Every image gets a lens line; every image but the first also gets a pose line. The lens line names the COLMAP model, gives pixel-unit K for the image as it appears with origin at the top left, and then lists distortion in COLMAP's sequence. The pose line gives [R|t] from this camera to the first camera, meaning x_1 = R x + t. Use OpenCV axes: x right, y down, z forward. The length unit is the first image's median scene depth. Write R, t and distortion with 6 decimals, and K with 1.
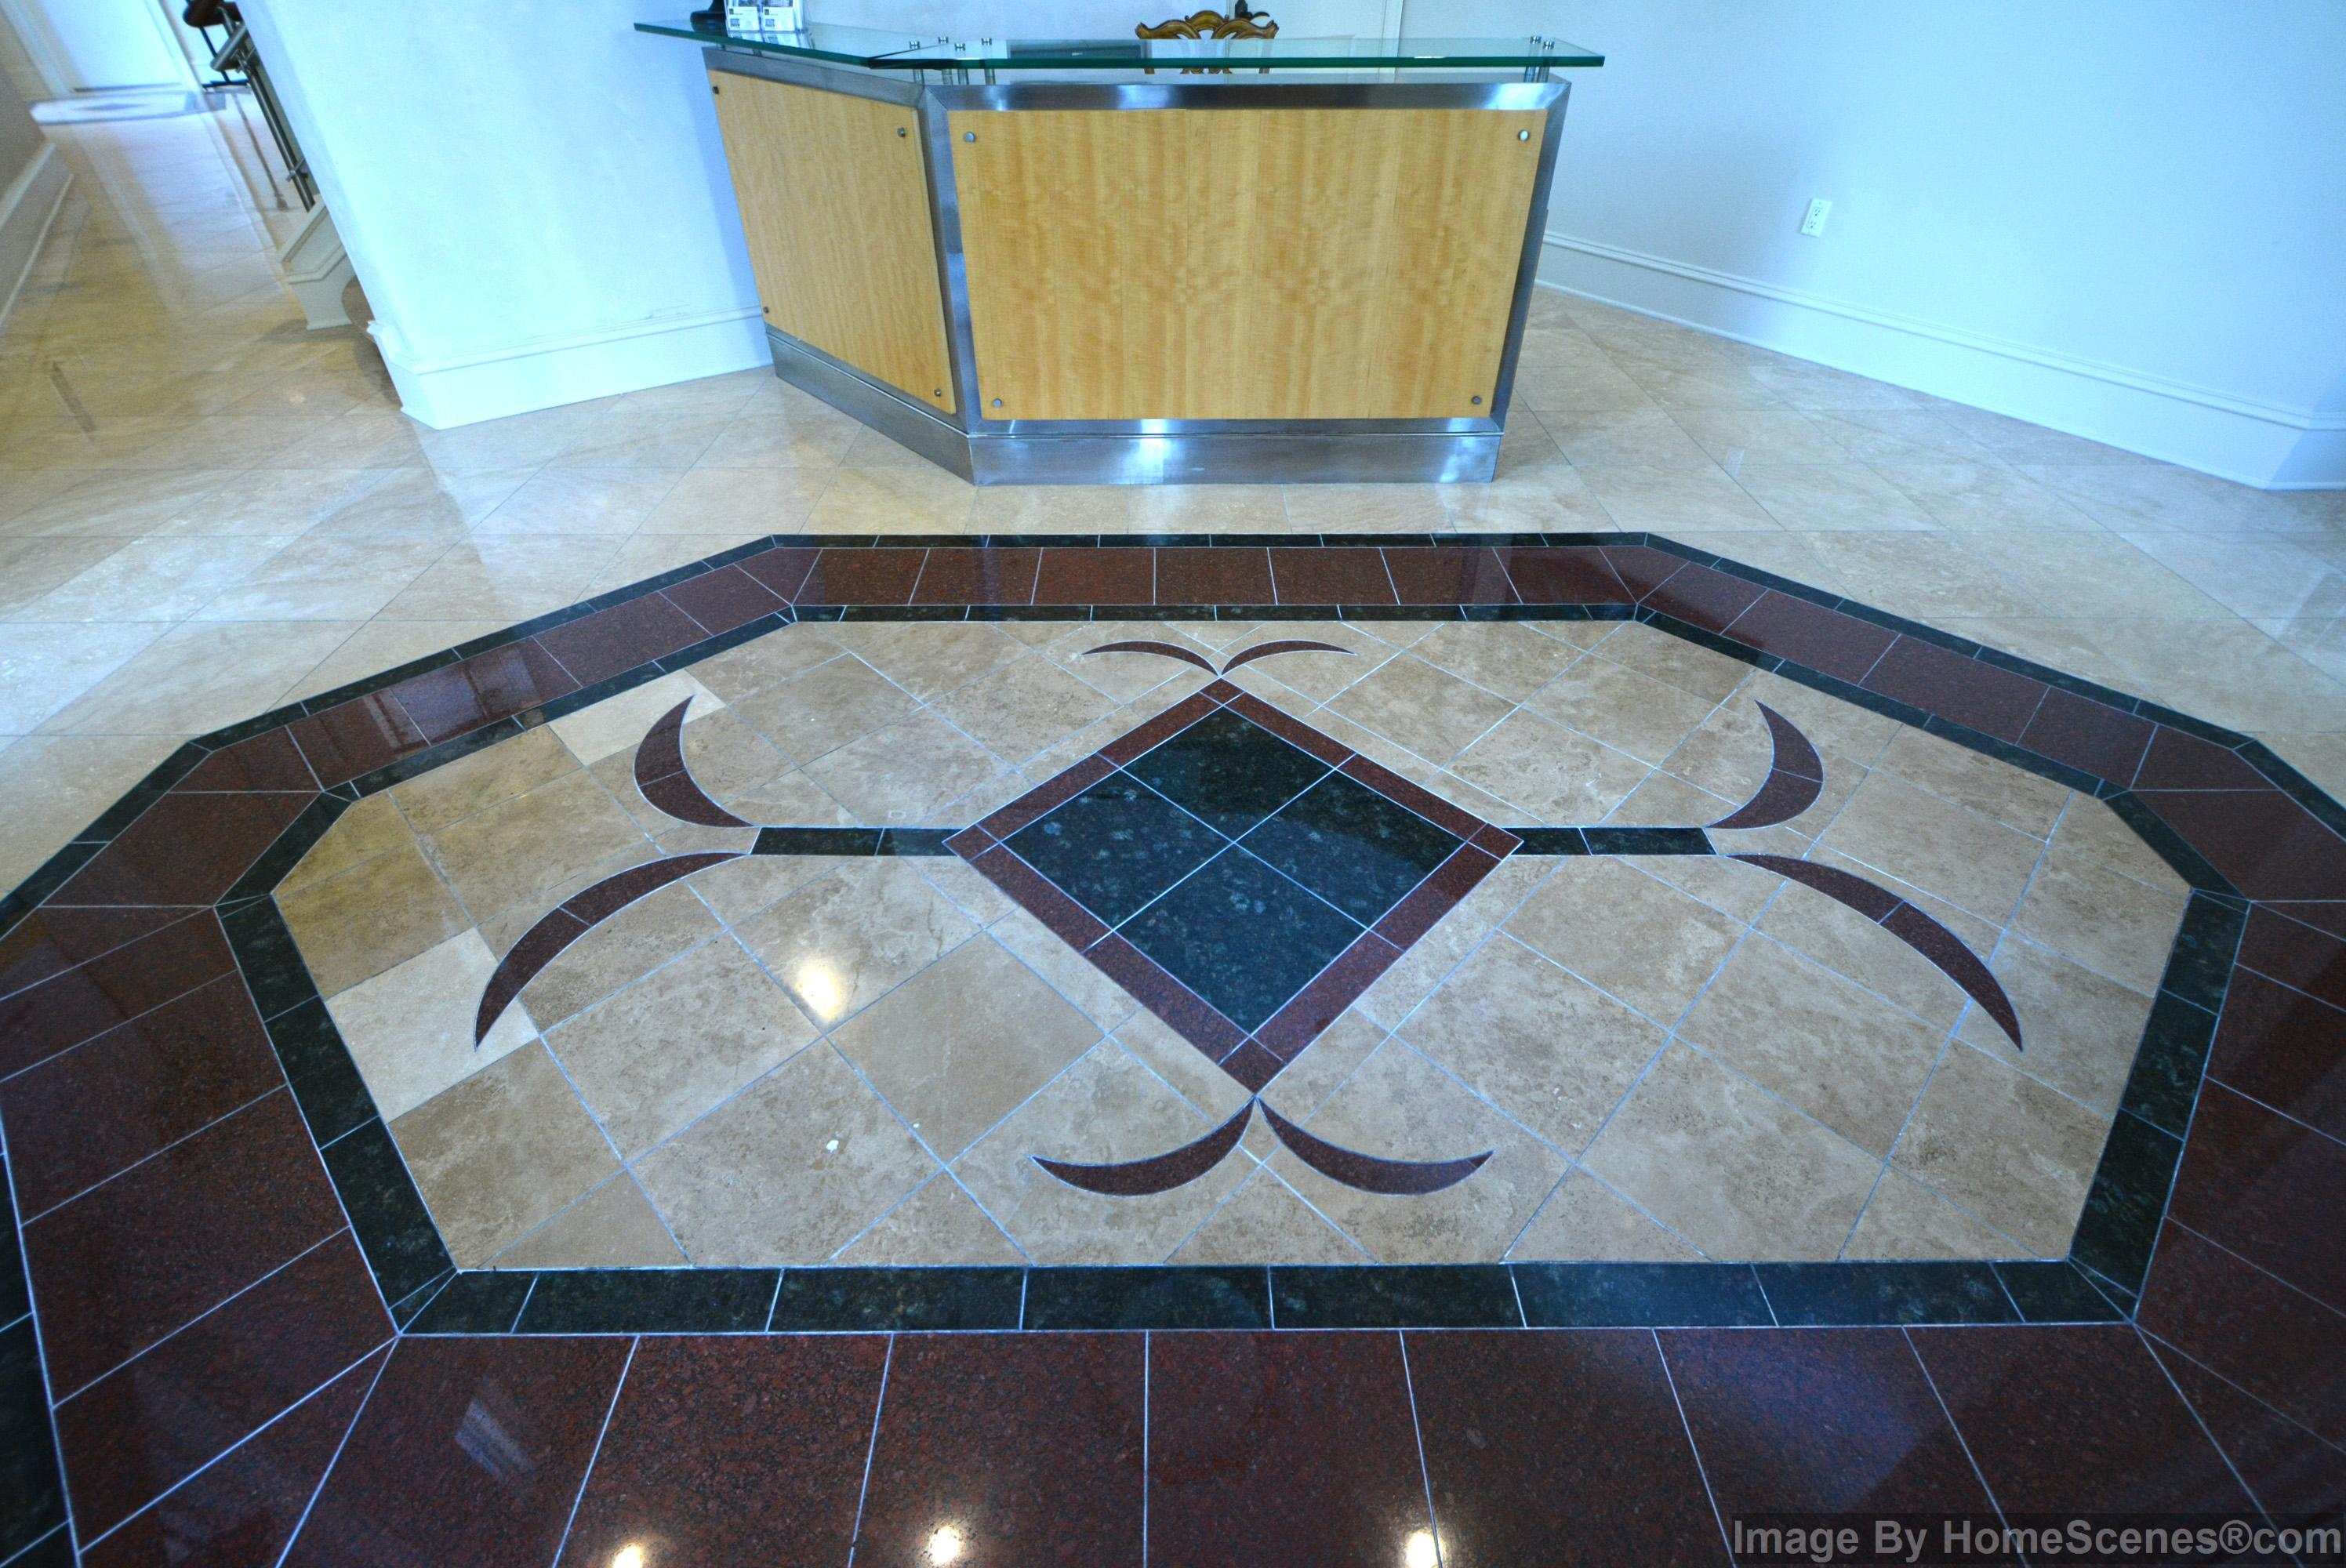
lens RADIAL K [[1049.8, 0, 1162.5], [0, 1049.8, 805.9], [0, 0, 1]] dist [0.008040, -0.006192]
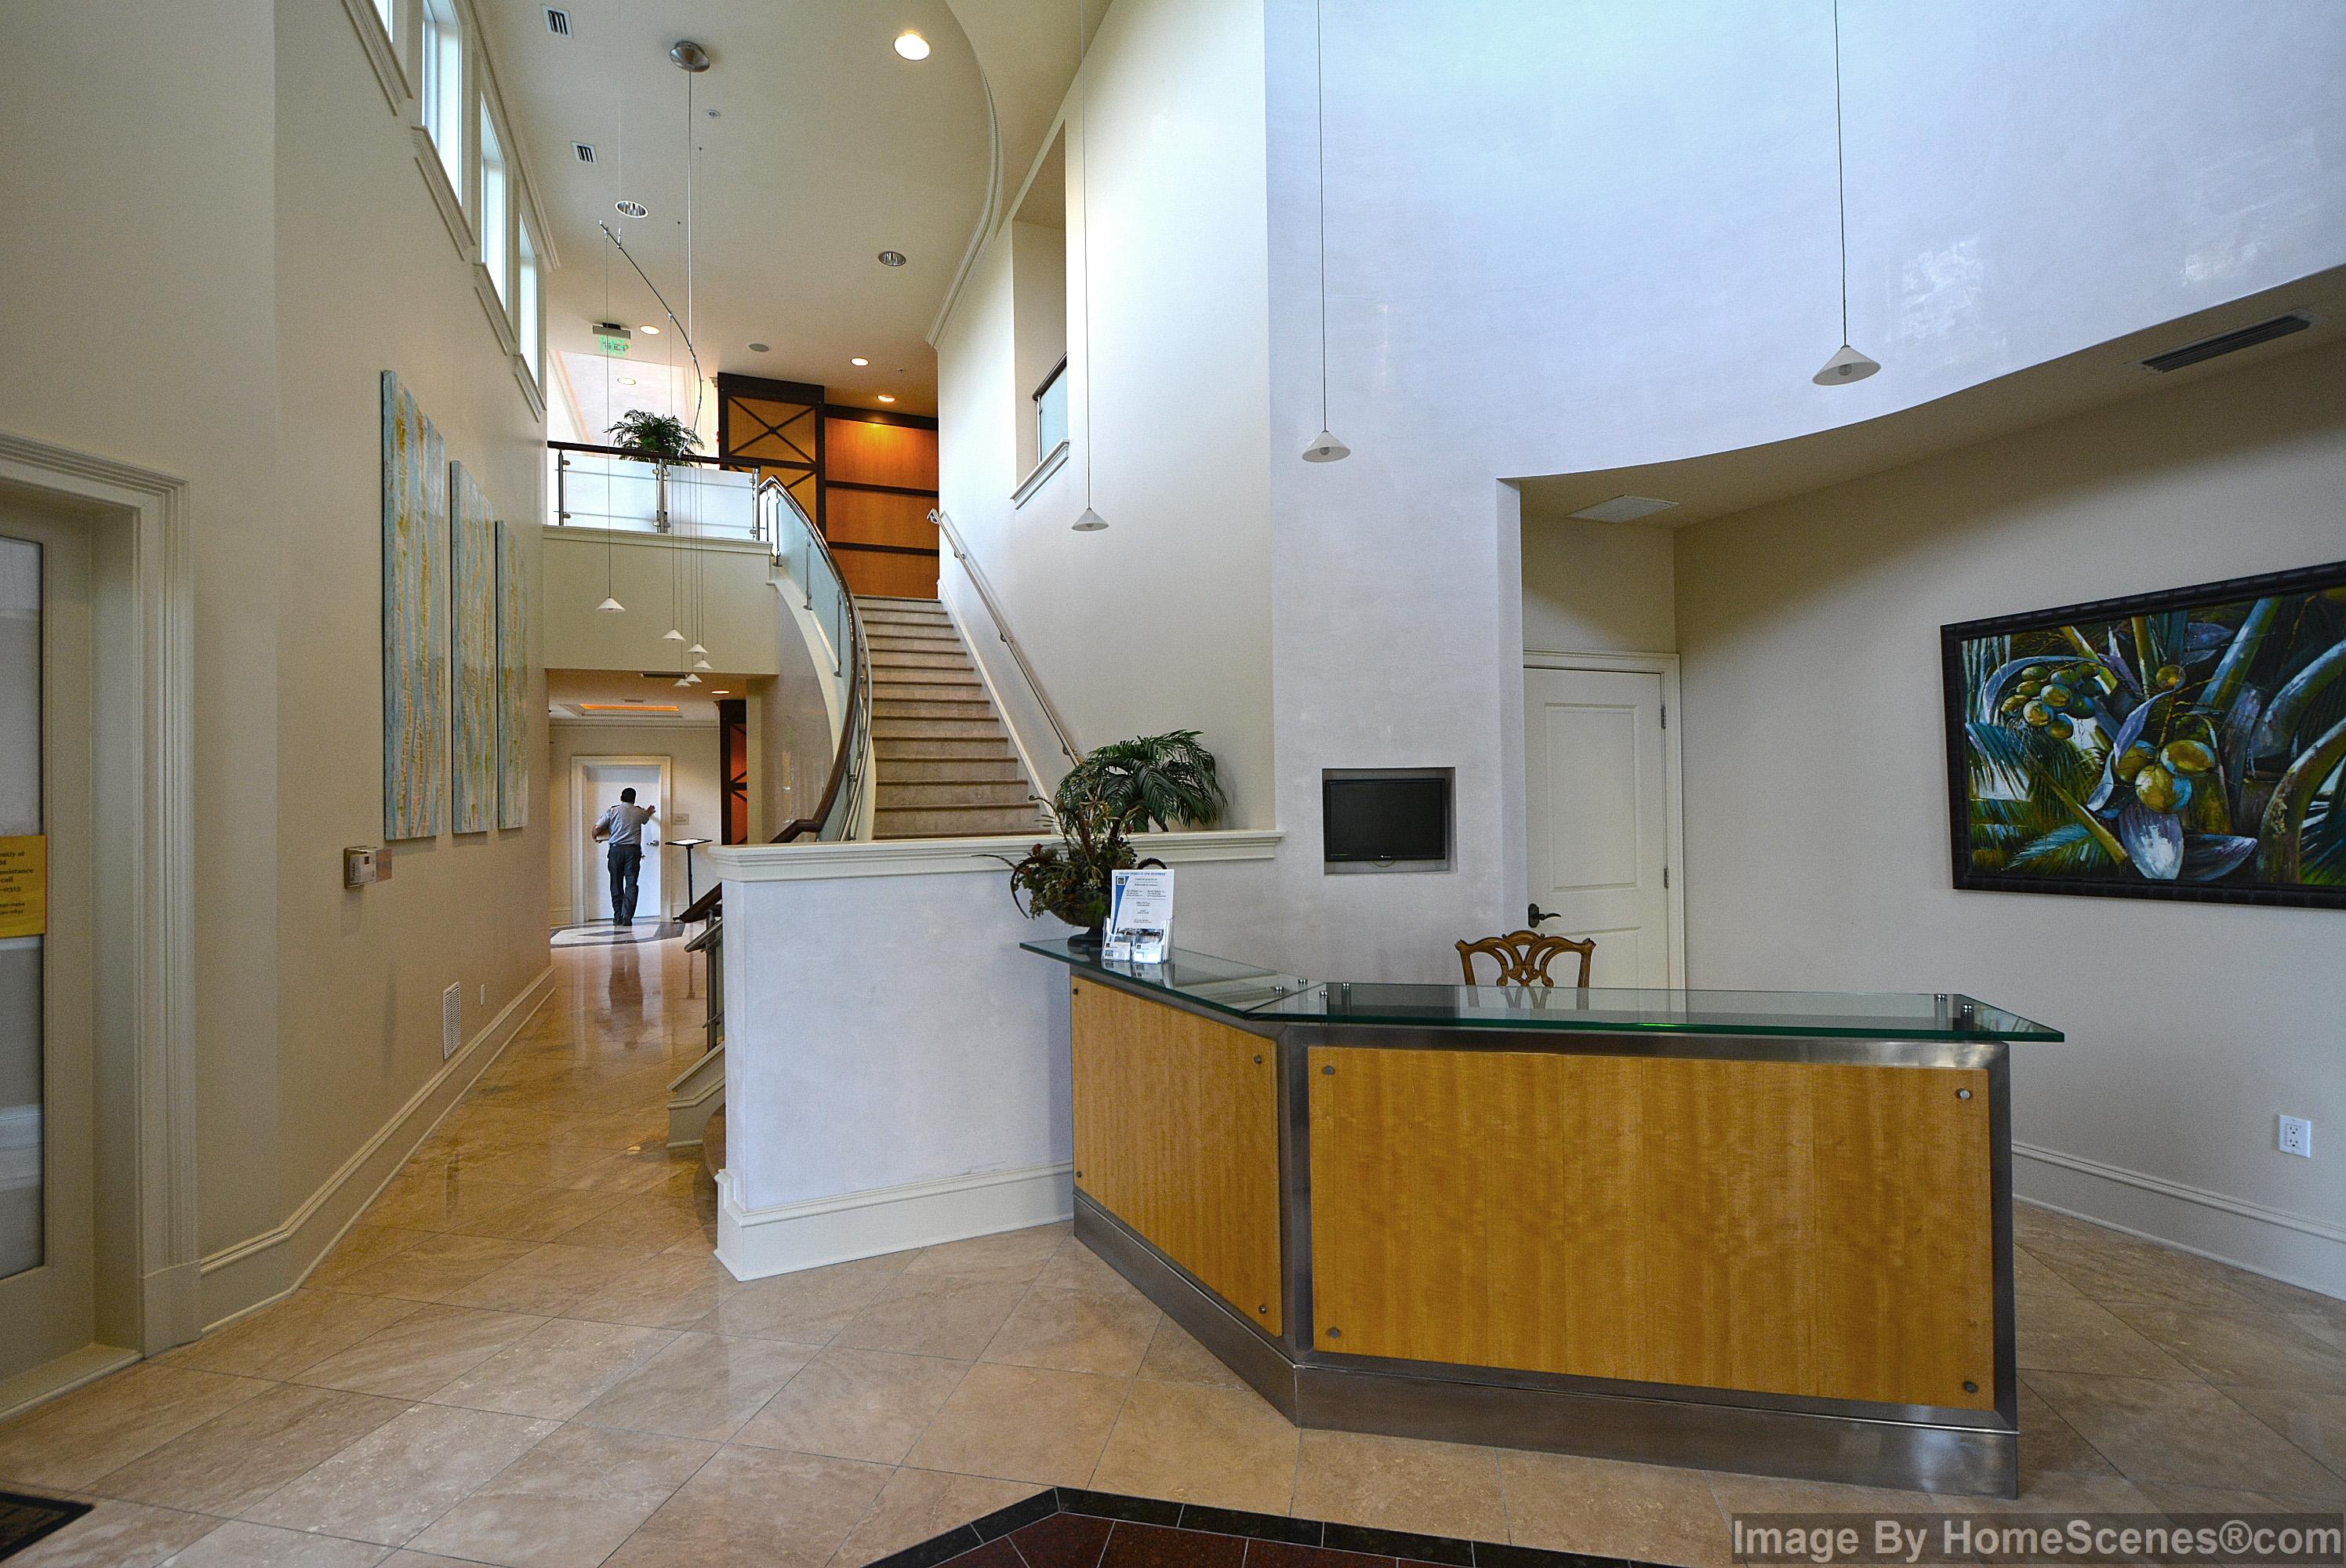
lens RADIAL K [[1049.8, 0, 1162.5], [0, 1049.8, 805.9], [0, 0, 1]] dist [0.008040, -0.006192]
pose [[0.977497, -0.016976, -0.210267, -0.110045], [-0.121430, 0.769776, -0.626658, -0.165309], [0.172496, 0.638088, 0.750392, 0.058198]]
